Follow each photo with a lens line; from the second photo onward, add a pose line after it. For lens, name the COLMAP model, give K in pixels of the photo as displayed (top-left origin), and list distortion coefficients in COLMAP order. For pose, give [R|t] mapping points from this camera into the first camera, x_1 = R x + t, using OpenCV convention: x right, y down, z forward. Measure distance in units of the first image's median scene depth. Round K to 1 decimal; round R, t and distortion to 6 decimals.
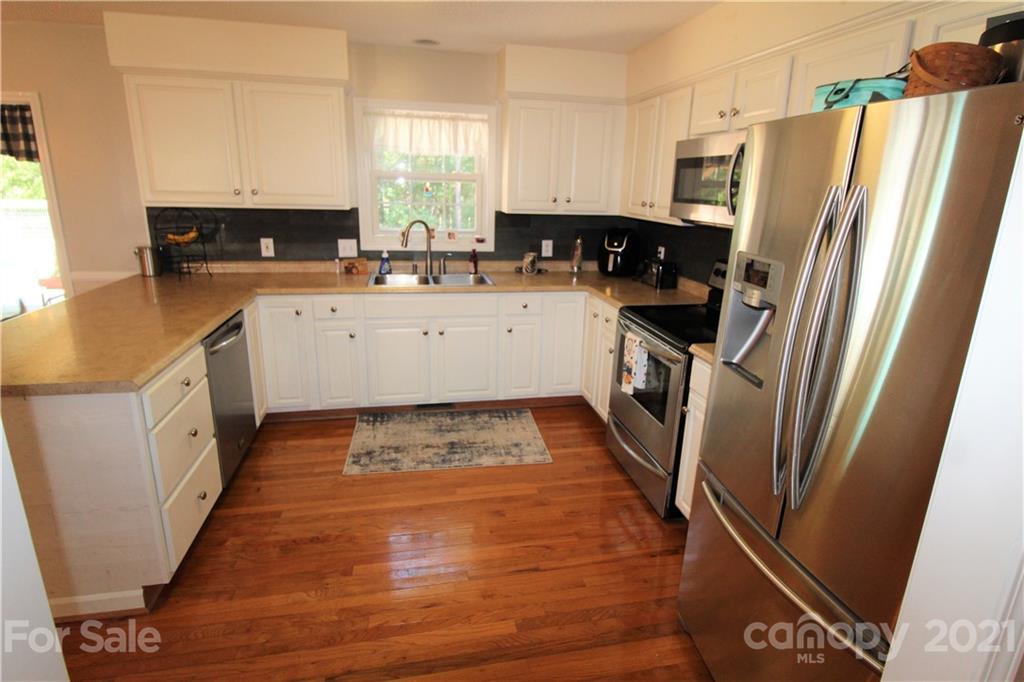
lens RADIAL K [[528.6, 0, 517.8], [0, 528.6, 336.6], [0, 0, 1]] dist [0.001502, -0.005165]
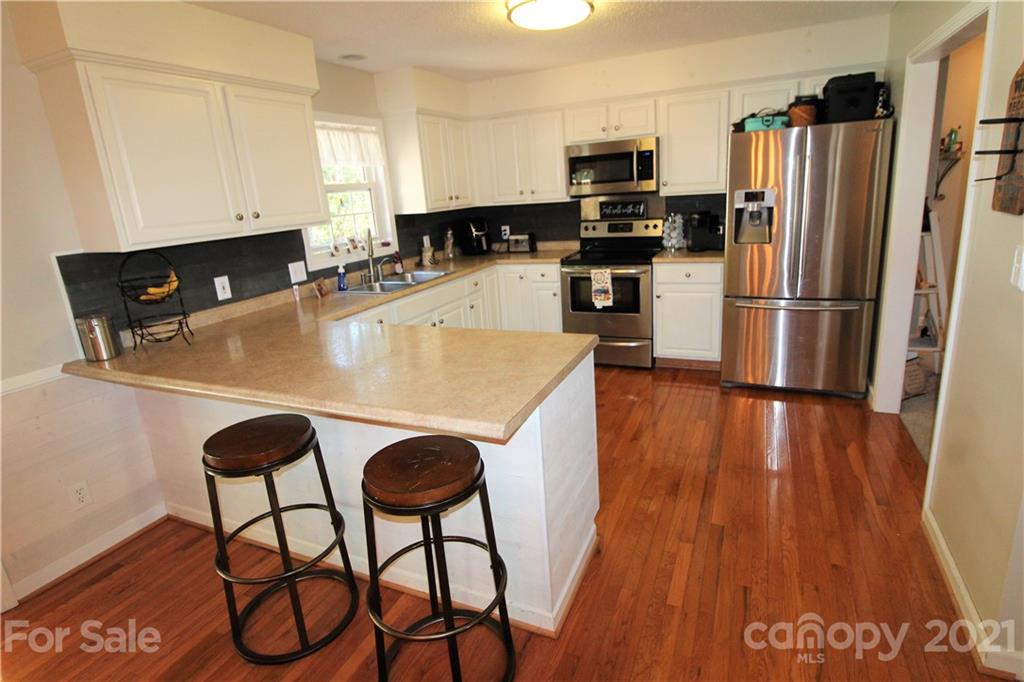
lens RADIAL K [[528.6, 0, 536.6], [0, 528.6, 332.2], [0, 0, 1]] dist [0.001502, -0.005165]
pose [[0.573663, -0.286380, 0.767396, -0.822373], [0.304591, 0.944286, 0.124697, -0.059038], [-0.760352, 0.162208, 0.628930, 0.140500]]
